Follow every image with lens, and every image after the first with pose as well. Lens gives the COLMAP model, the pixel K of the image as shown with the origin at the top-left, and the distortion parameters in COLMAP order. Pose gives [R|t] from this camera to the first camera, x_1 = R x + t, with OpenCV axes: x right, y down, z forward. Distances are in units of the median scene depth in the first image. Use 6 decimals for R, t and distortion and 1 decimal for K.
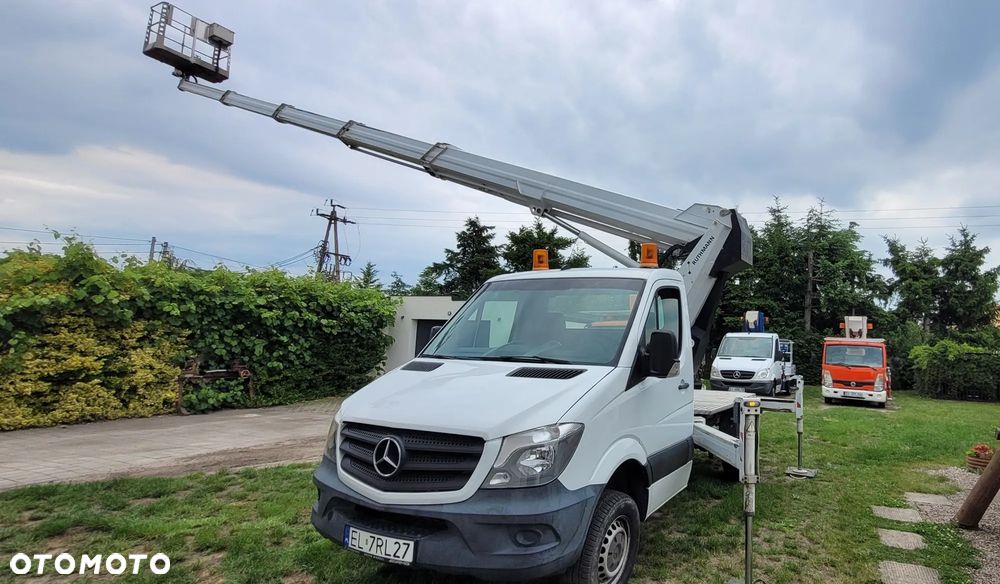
lens RADIAL K [[512.1, 0, 639.6], [0, 512.1, 296.9], [0, 0, 1]] dist [0.015654, -0.004354]
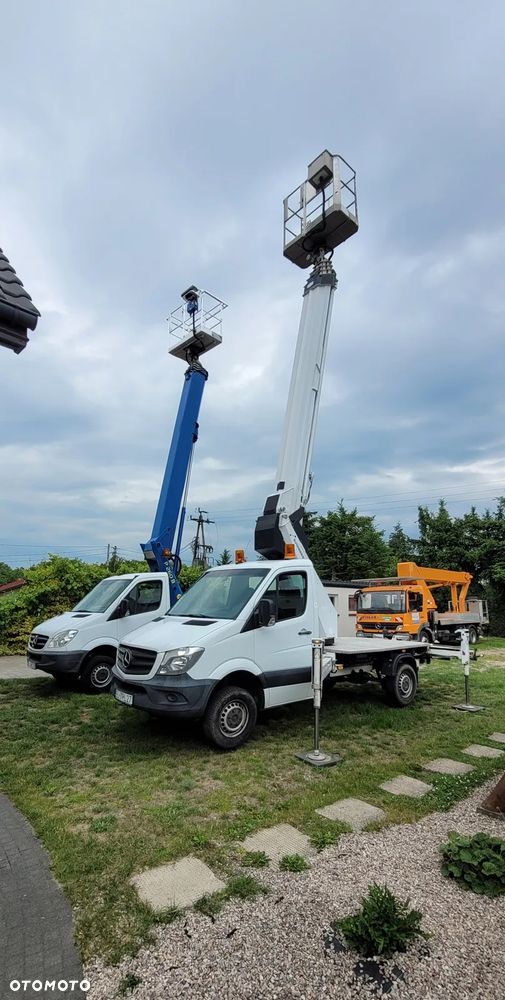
lens RADIAL K [[441.8, 0, 247.6], [0, 441.8, 557.7], [0, 0, 1]] dist [0.008165, -0.000101]
pose [[0.890545, -0.066289, -0.450040, 0.240870], [0.057857, 0.997796, -0.032482, -0.010357], [0.451202, 0.002888, 0.892417, -0.132852]]
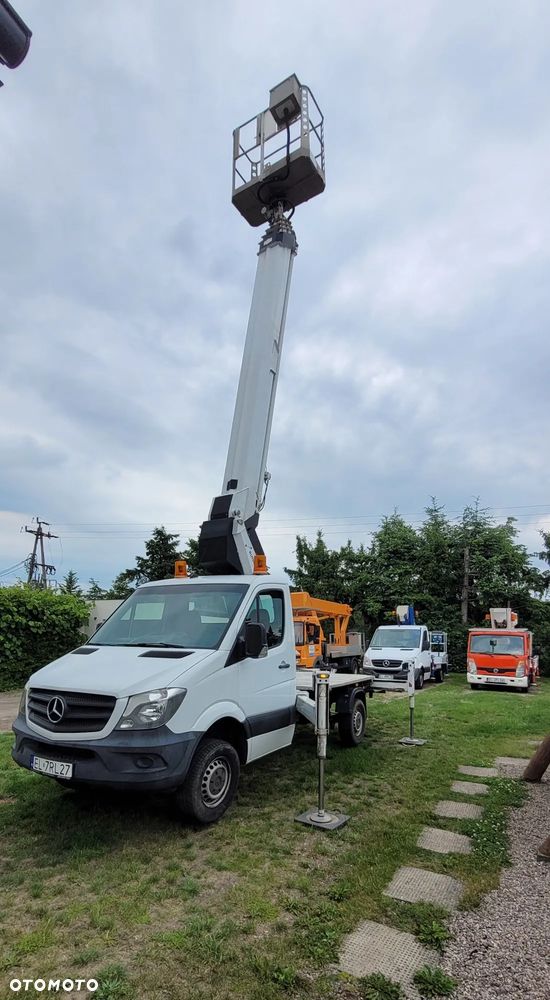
lens RADIAL K [[483.4, 0, 270.0], [0, 483.4, 603.6], [0, 0, 1]] dist [0.005446, 0.003503]
pose [[0.994549, -0.025571, -0.101086, 0.076018], [0.027313, 0.999501, 0.015883, -0.000825], [0.100629, -0.018557, 0.994751, -0.089632]]
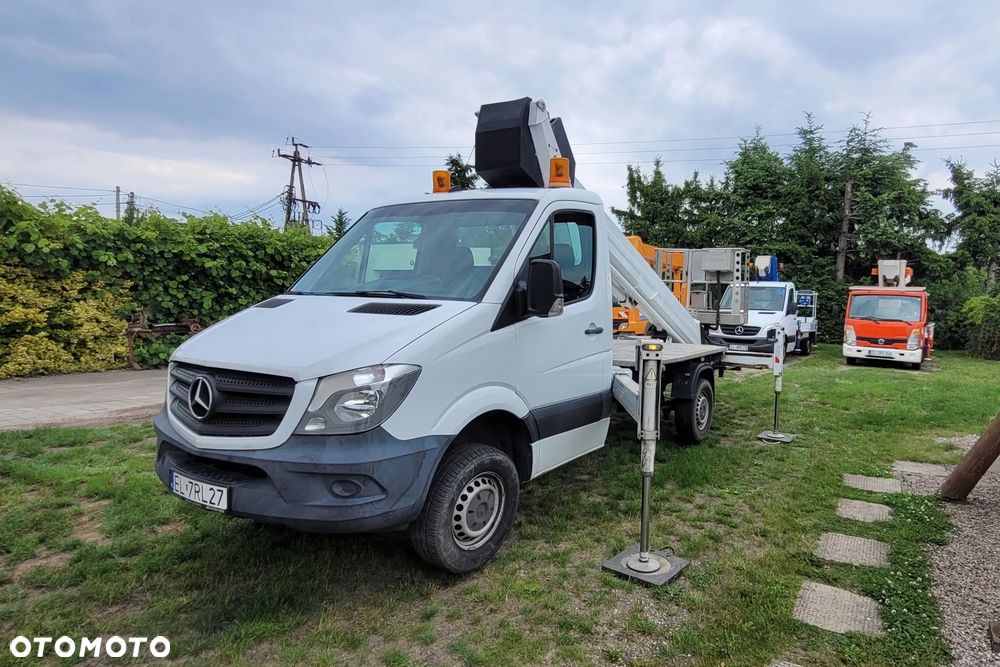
lens RADIAL K [[586.9, 0, 594.2], [0, 586.9, 334.5], [0, 0, 1]] dist [0.012844, -0.007075]
pose [[0.994584, -0.000208, -0.103939, 0.079654], [0.015584, 0.988992, 0.147147, 0.016962], [0.102764, -0.147969, 0.983638, 0.023430]]
